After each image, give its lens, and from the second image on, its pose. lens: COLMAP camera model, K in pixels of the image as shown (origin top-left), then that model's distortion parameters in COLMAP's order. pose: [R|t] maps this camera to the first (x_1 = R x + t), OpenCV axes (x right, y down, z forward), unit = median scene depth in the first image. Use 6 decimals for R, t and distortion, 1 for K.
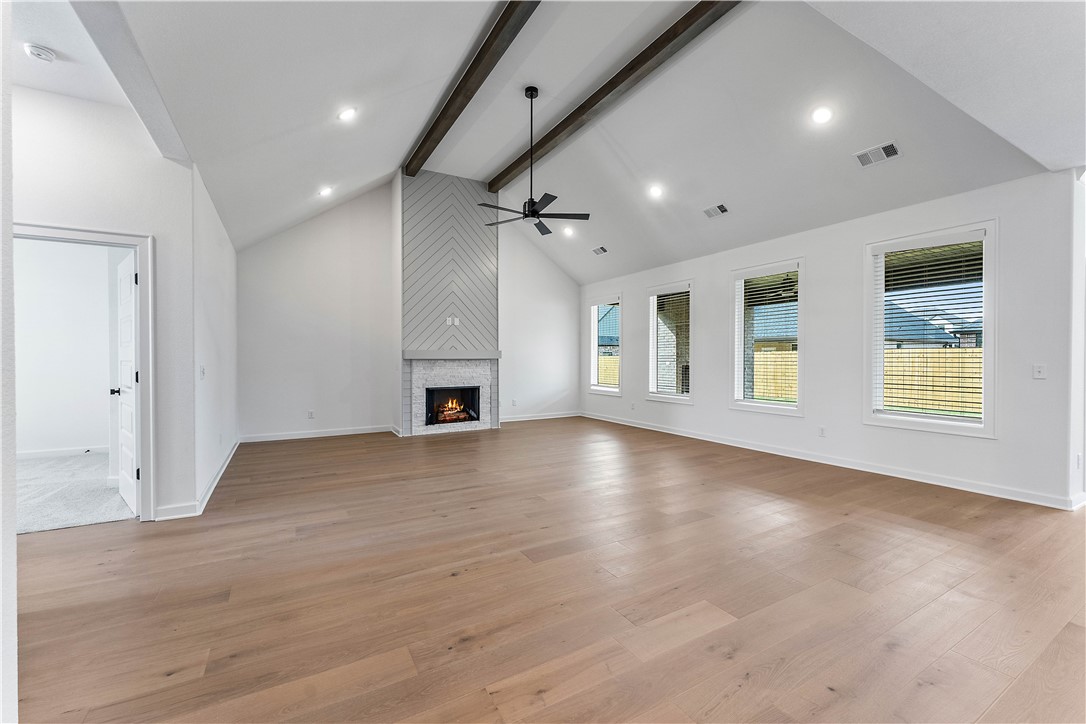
lens RADIAL K [[442.8, 0, 537.3], [0, 442.8, 363.5], [0, 0, 1]] dist [-0.000422, -0.000372]
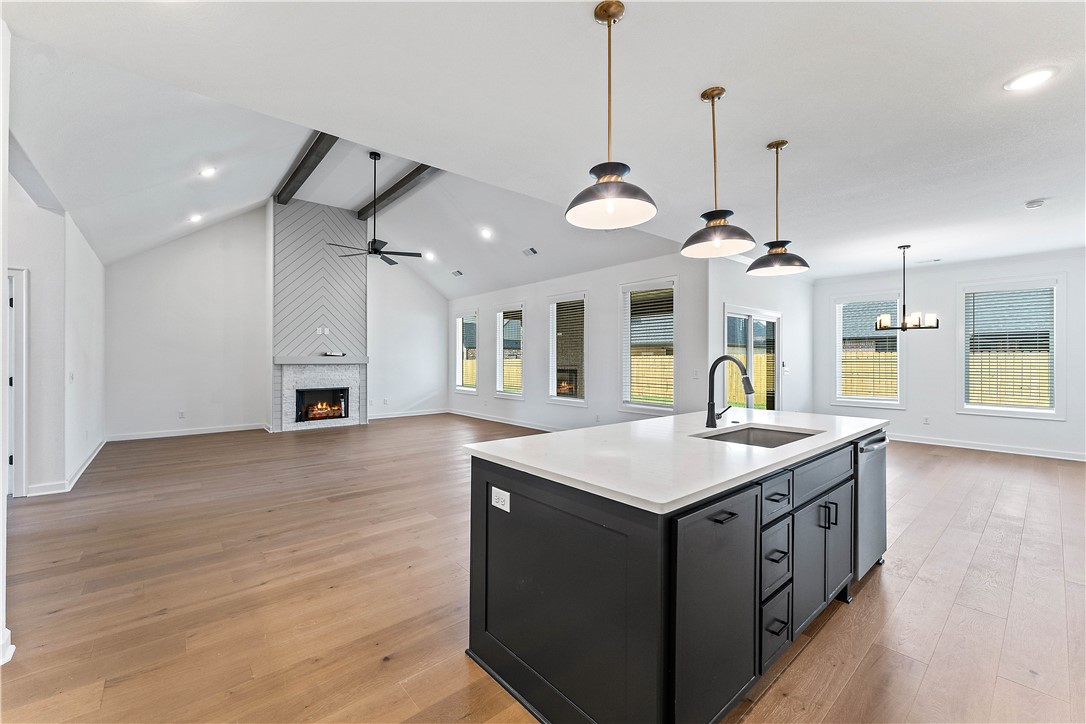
lens RADIAL K [[442.8, 0, 540.0], [0, 442.8, 360.4], [0, 0, 1]] dist [-0.000422, -0.000372]
pose [[0.983486, 0.002155, 0.180972, 0.163638], [-0.000220, 0.999943, -0.010714, -0.007560], [-0.180985, 0.010497, 0.983430, -0.242061]]
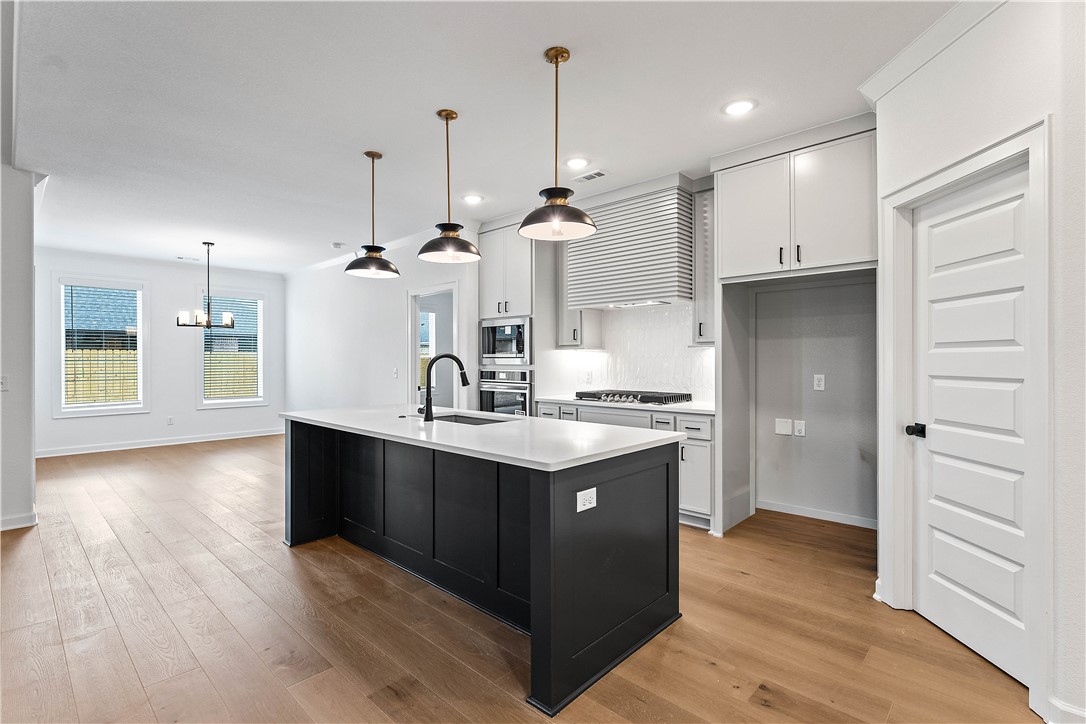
lens RADIAL K [[507.0, 0, 536.0], [0, 507.0, 362.2], [0, 0, 1]] dist [0.000175, -0.000048]
pose [[-0.286509, -0.004580, 0.958067, -0.930100], [0.012553, 0.999885, 0.008534, -0.019158], [-0.957995, 0.014472, -0.286418, 1.419942]]
